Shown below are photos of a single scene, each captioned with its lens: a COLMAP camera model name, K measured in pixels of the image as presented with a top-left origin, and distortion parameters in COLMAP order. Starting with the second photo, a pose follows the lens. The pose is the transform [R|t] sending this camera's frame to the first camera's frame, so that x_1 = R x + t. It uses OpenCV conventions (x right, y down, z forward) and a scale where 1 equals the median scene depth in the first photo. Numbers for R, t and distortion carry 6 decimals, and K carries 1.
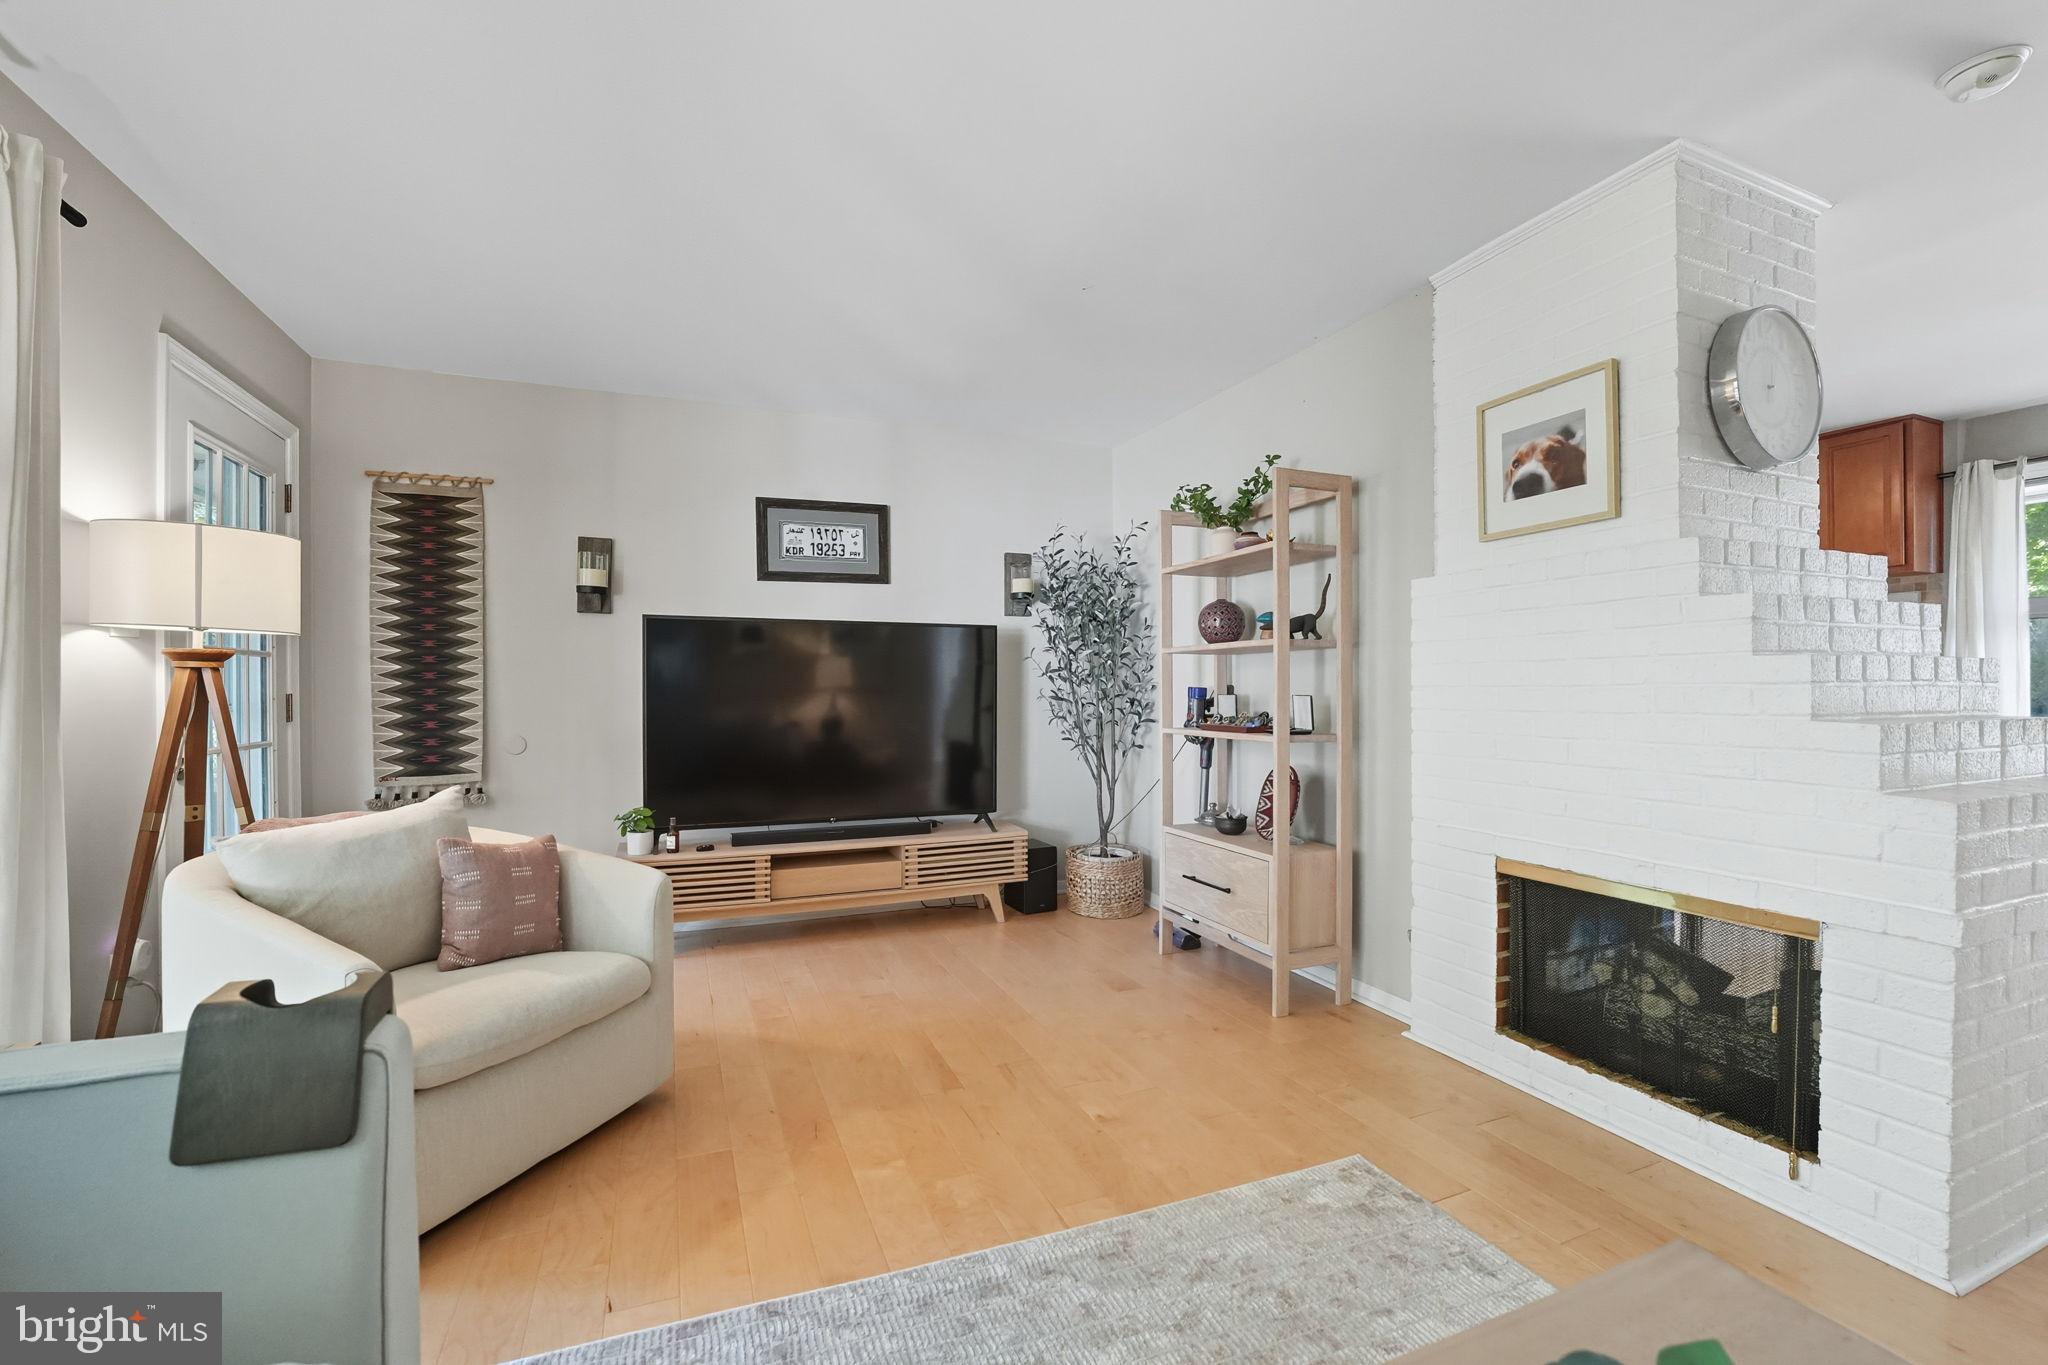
lens RADIAL K [[849.5, 0, 1013.3], [0, 849.5, 687.5], [0, 0, 1]] dist [-0.010126, 0.000005]
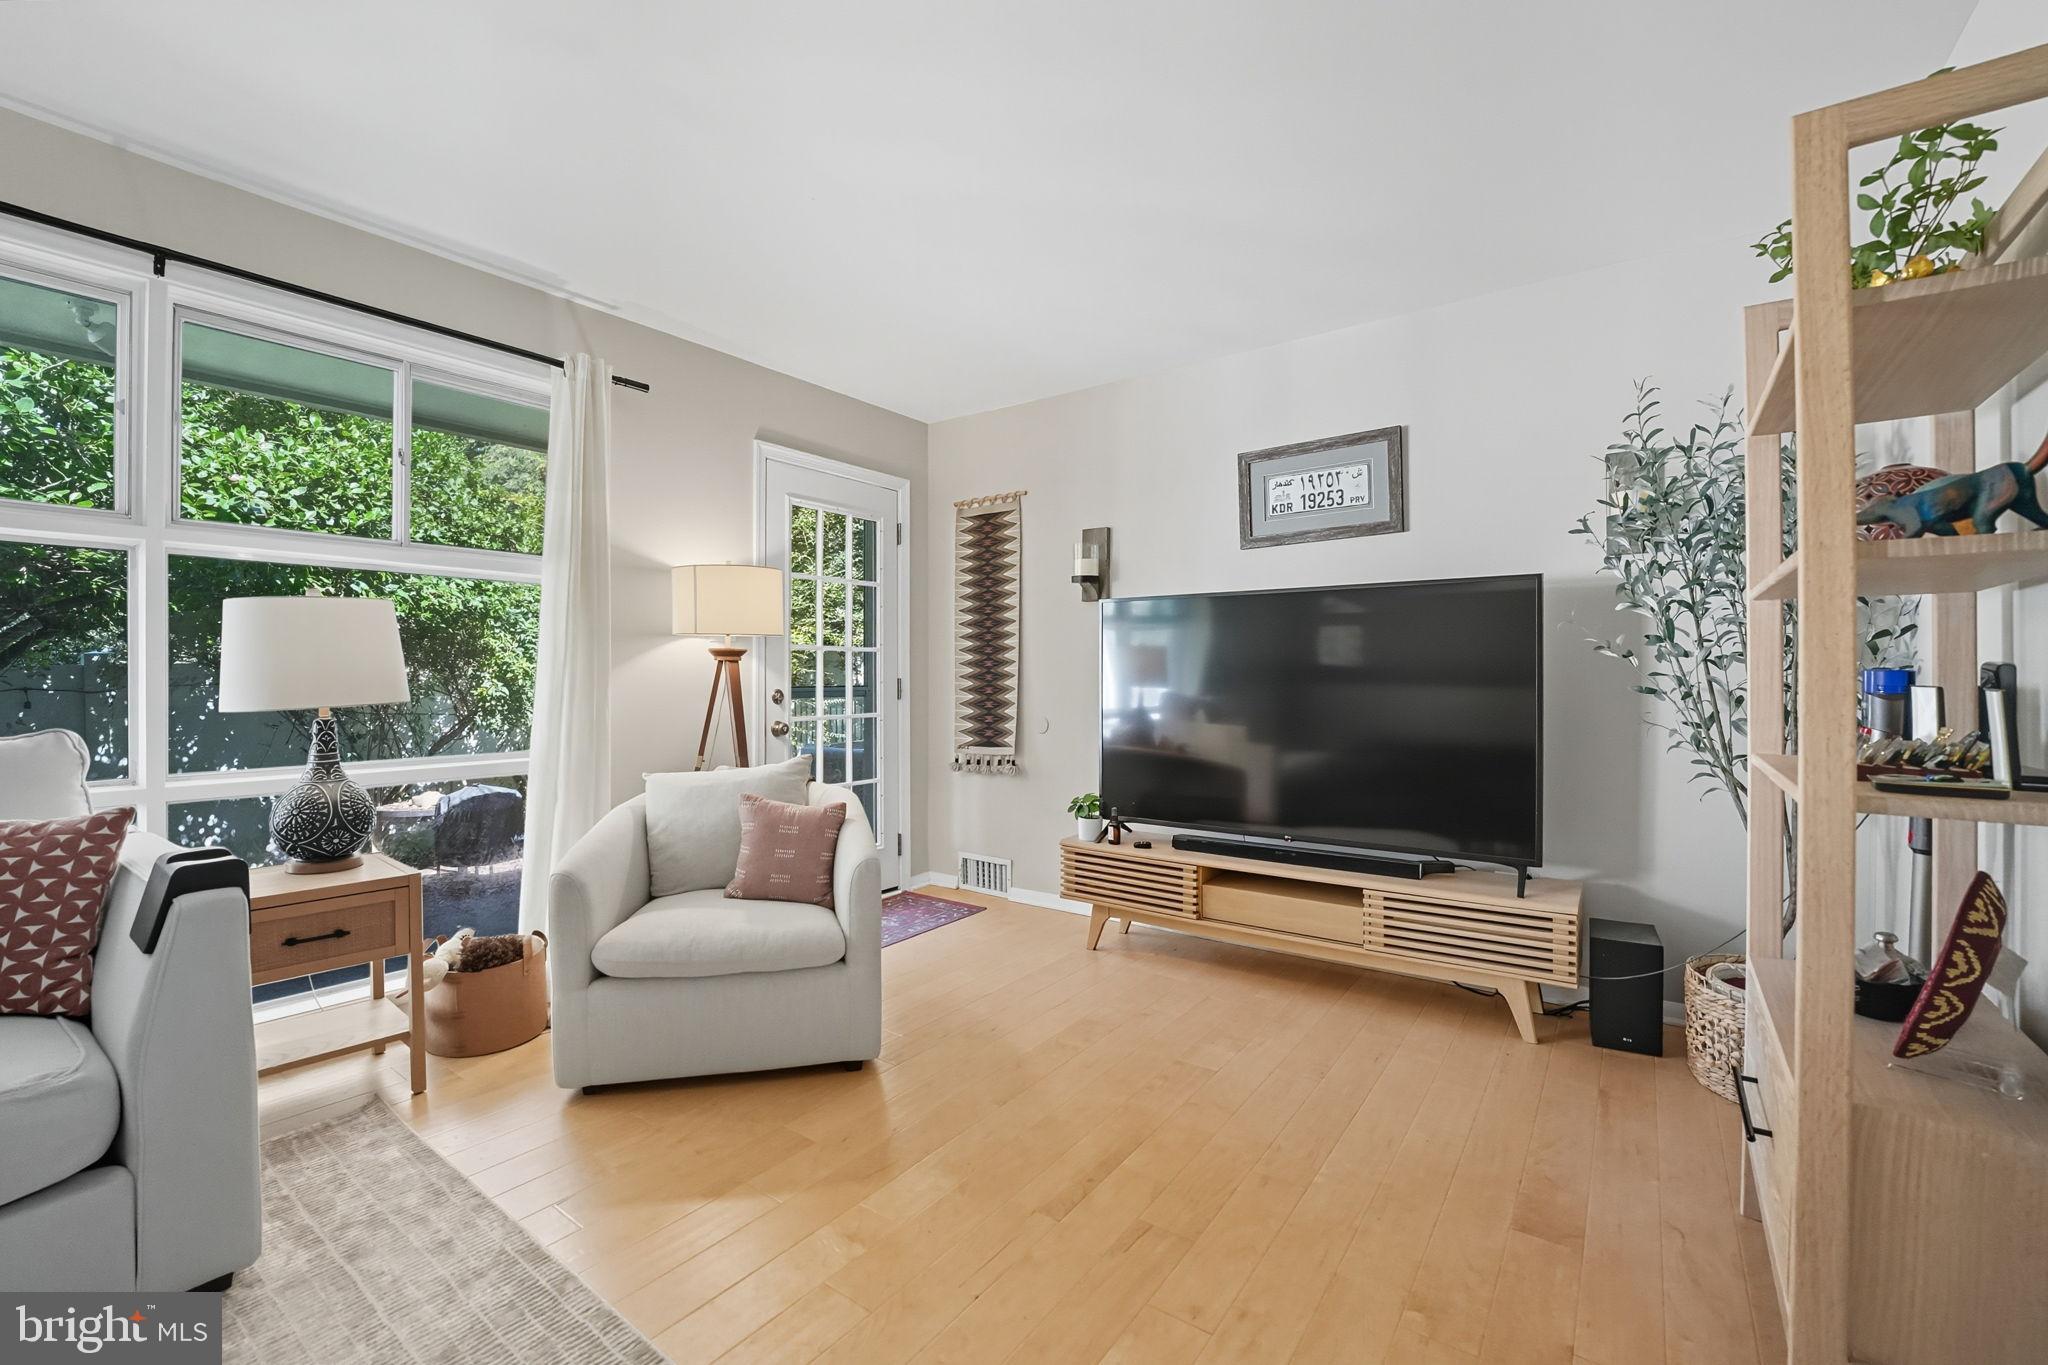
lens RADIAL K [[849.5, 0, 1008.0], [0, 849.5, 680.1], [0, 0, 1]] dist [-0.010126, 0.000005]
pose [[0.535199, 0.003724, -0.844718, 0.342080], [0.002273, 0.999980, 0.005848, 0.002080], [0.844723, -0.005050, 0.535180, 0.372256]]
